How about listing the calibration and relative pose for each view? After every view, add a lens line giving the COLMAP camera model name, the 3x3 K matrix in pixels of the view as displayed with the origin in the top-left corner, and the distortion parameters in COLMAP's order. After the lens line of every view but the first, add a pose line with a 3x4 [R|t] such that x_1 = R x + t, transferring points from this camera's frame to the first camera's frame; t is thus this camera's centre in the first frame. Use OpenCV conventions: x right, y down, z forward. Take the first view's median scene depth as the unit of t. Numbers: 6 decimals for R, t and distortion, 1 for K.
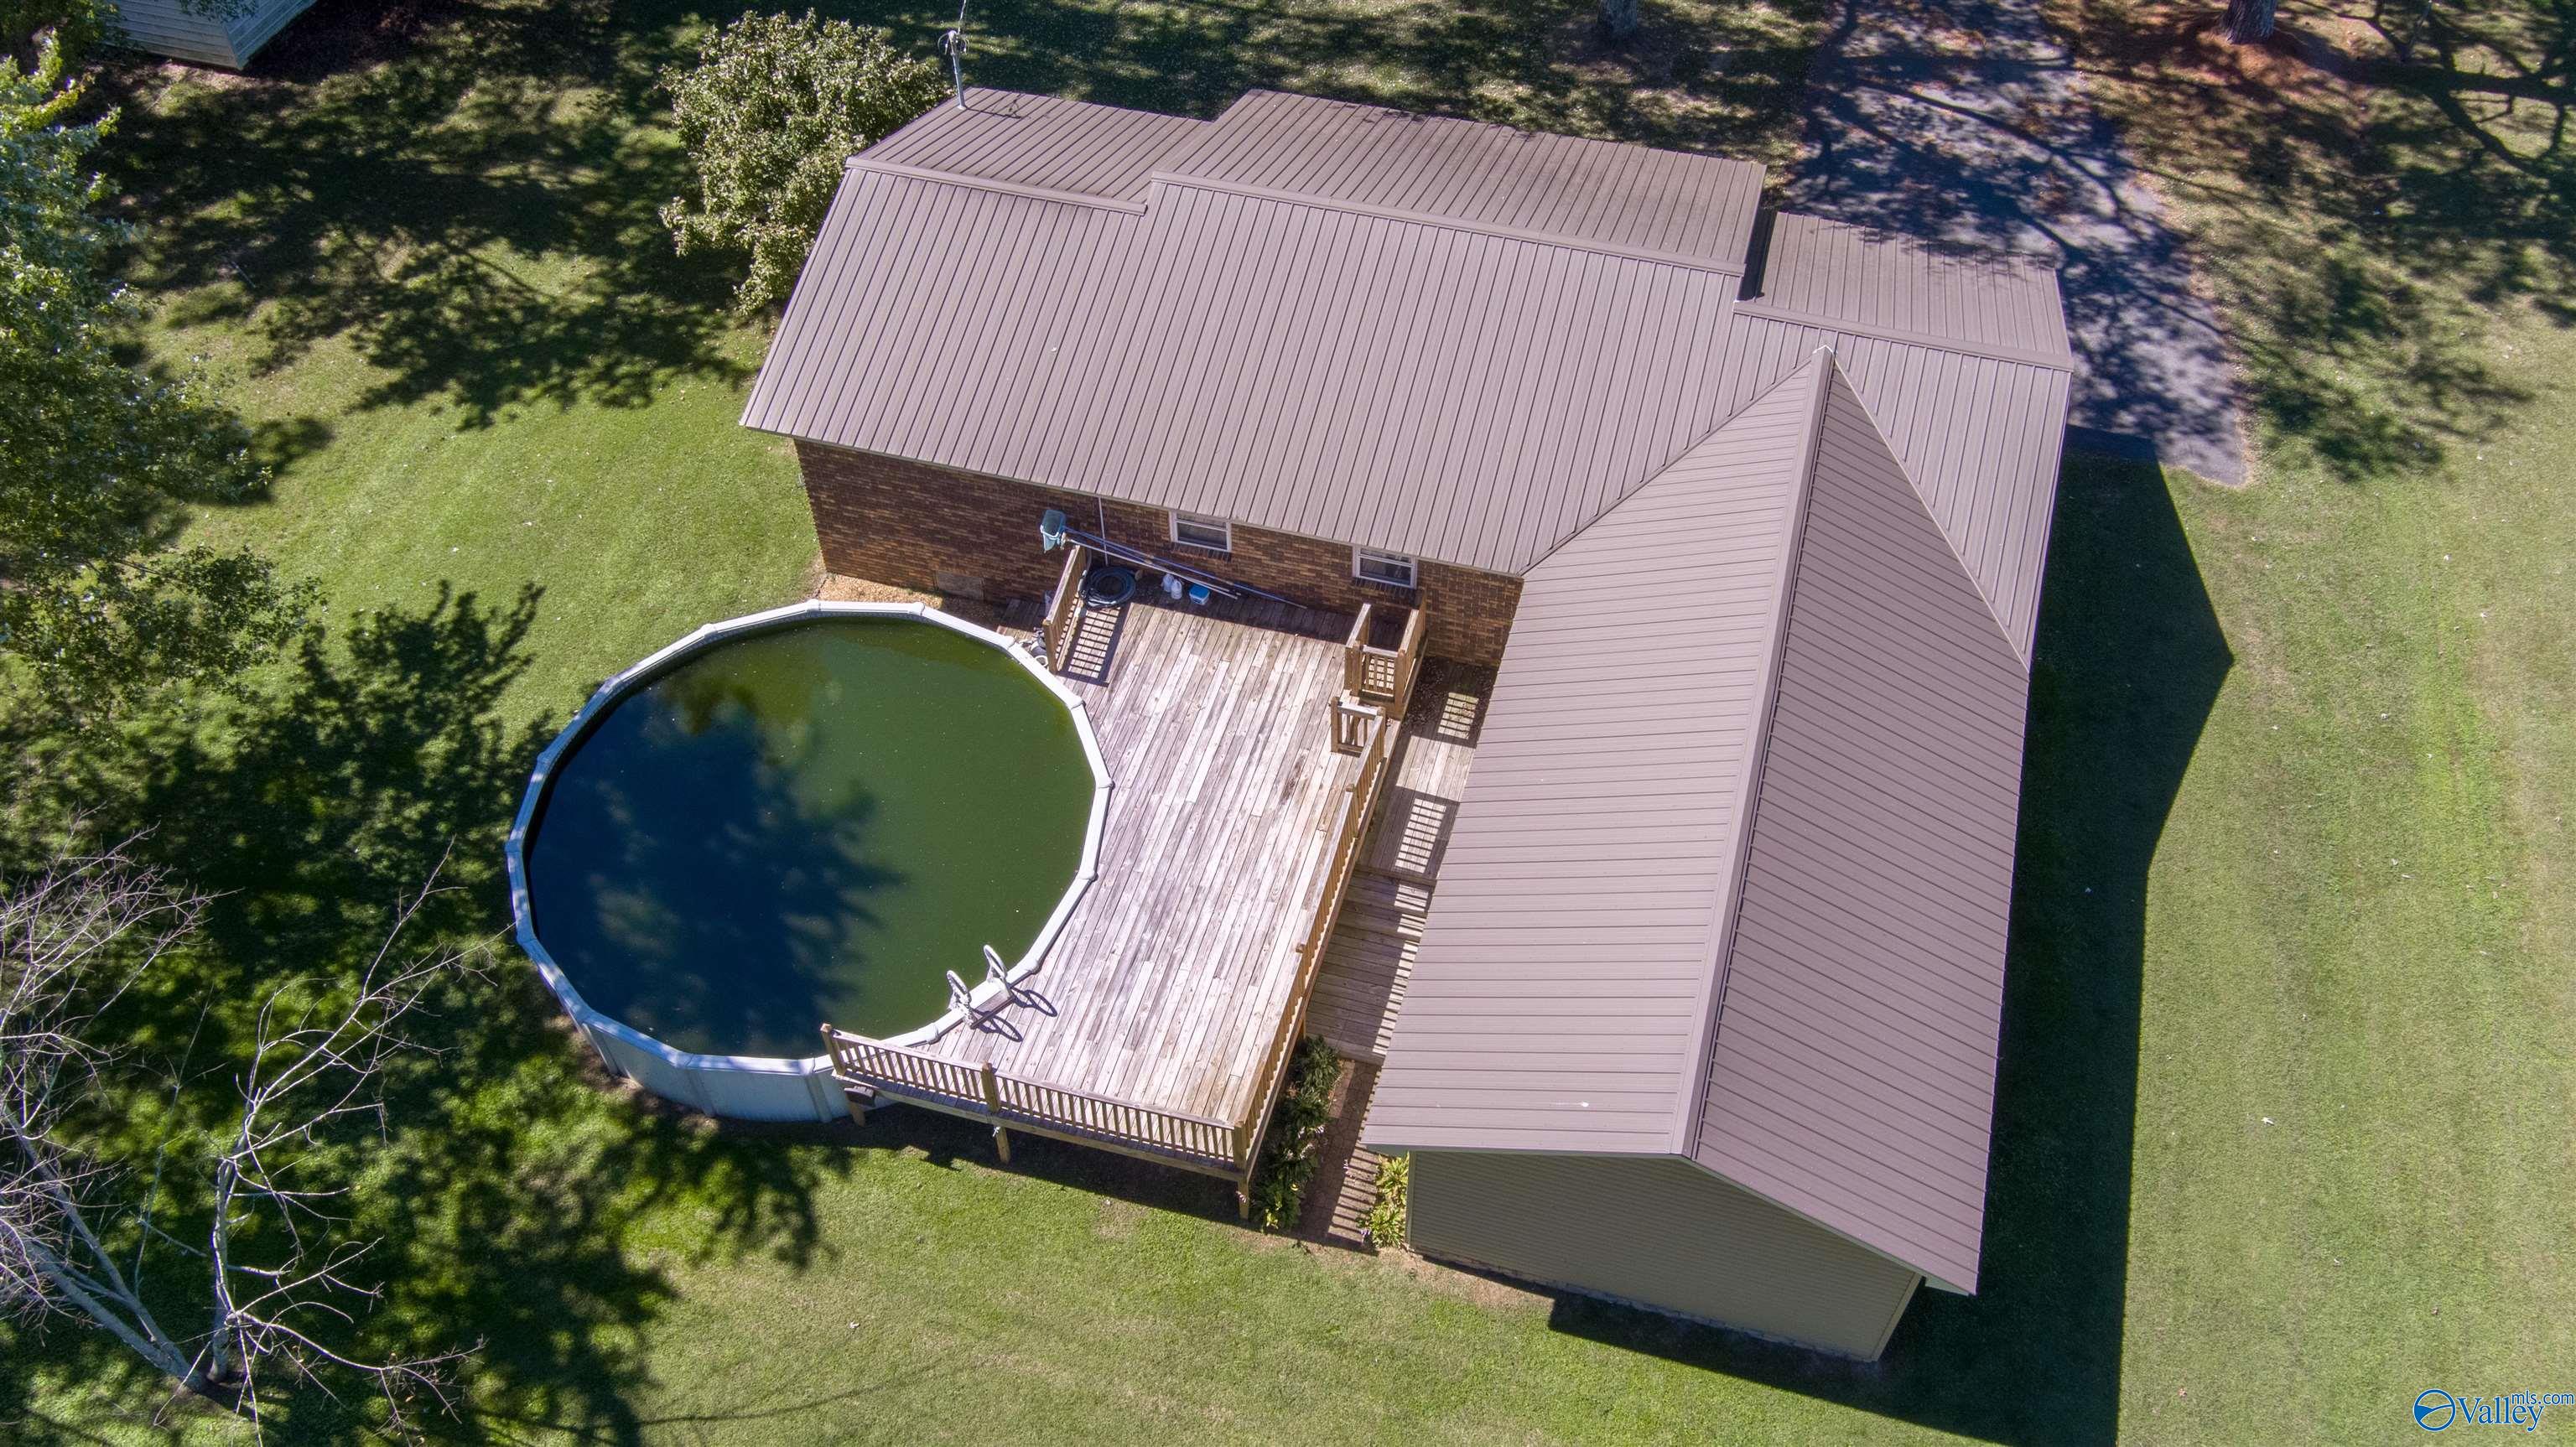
lens RADIAL K [[2074.1, 0, 1324.5], [0, 2074.1, 758.0], [0, 0, 1]] dist [-0.037925, -0.002167]
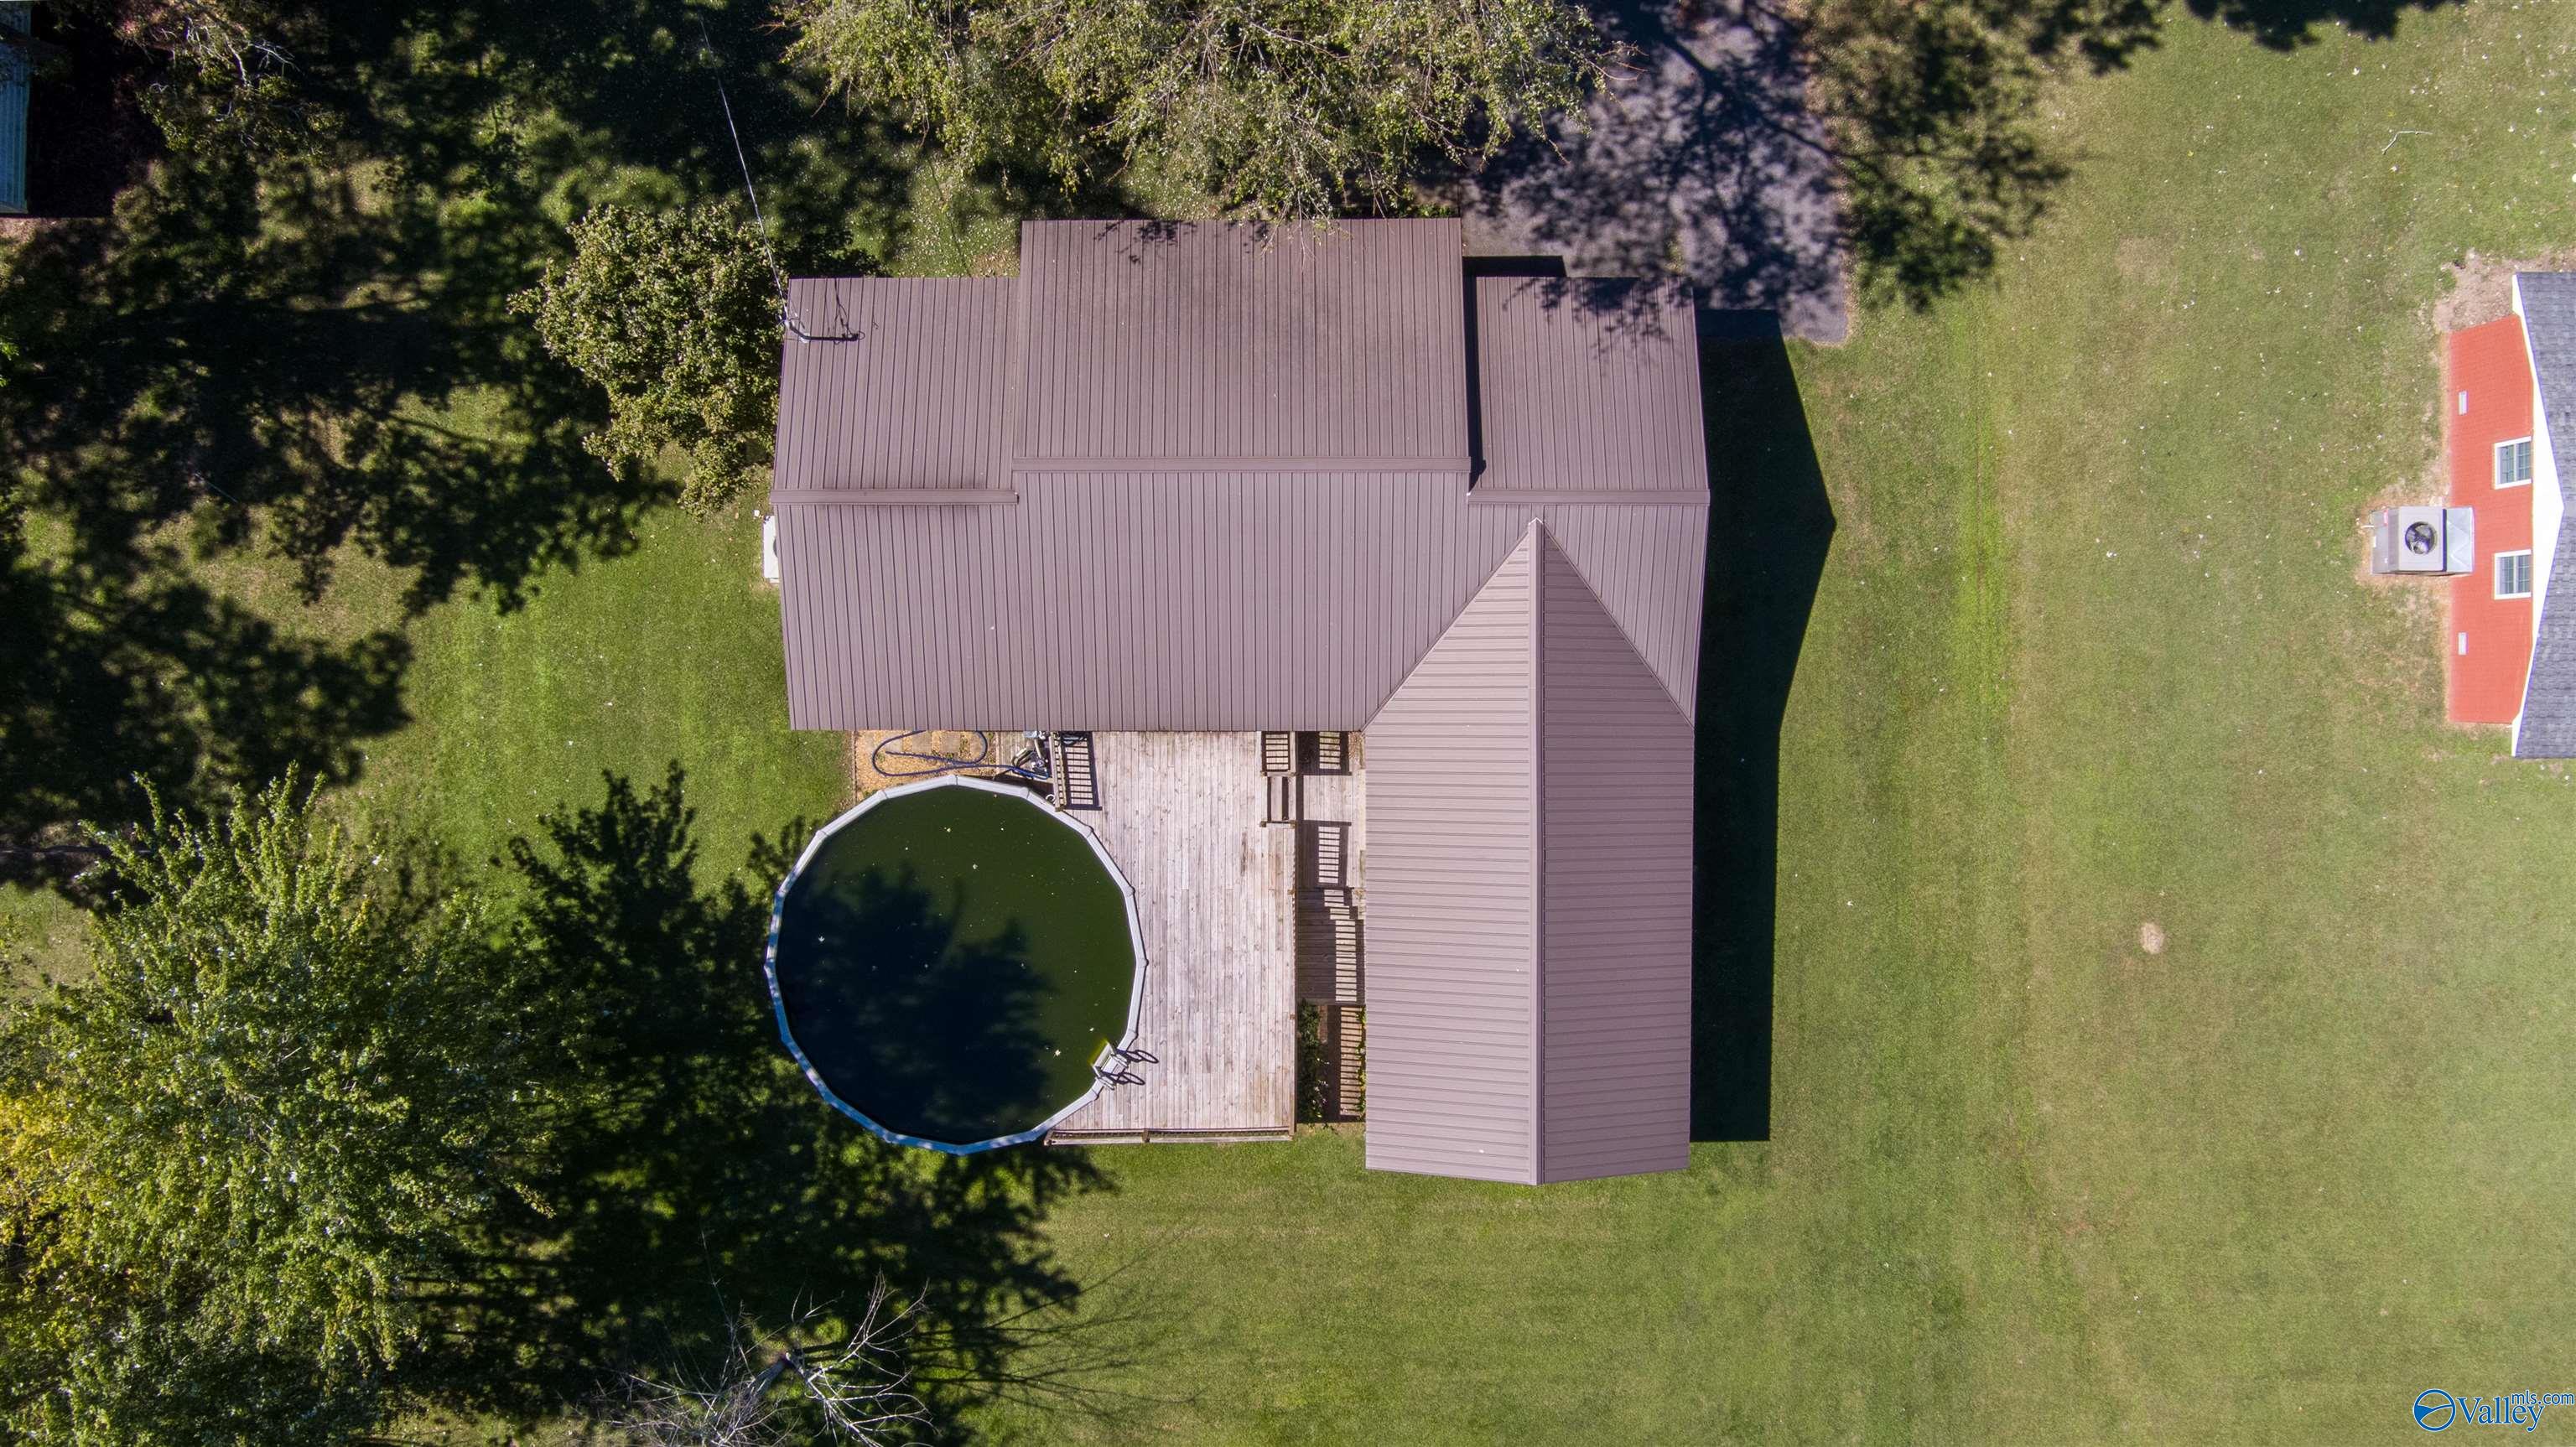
lens RADIAL K [[2074.1, 0, 1324.5], [0, 2074.1, 758.0], [0, 0, 1]] dist [-0.037925, -0.002167]
pose [[0.964523, -0.263971, 0.003893, 0.044543], [0.197641, 0.731778, 0.652256, -0.822505], [-0.175026, -0.628347, 0.757988, -0.113562]]
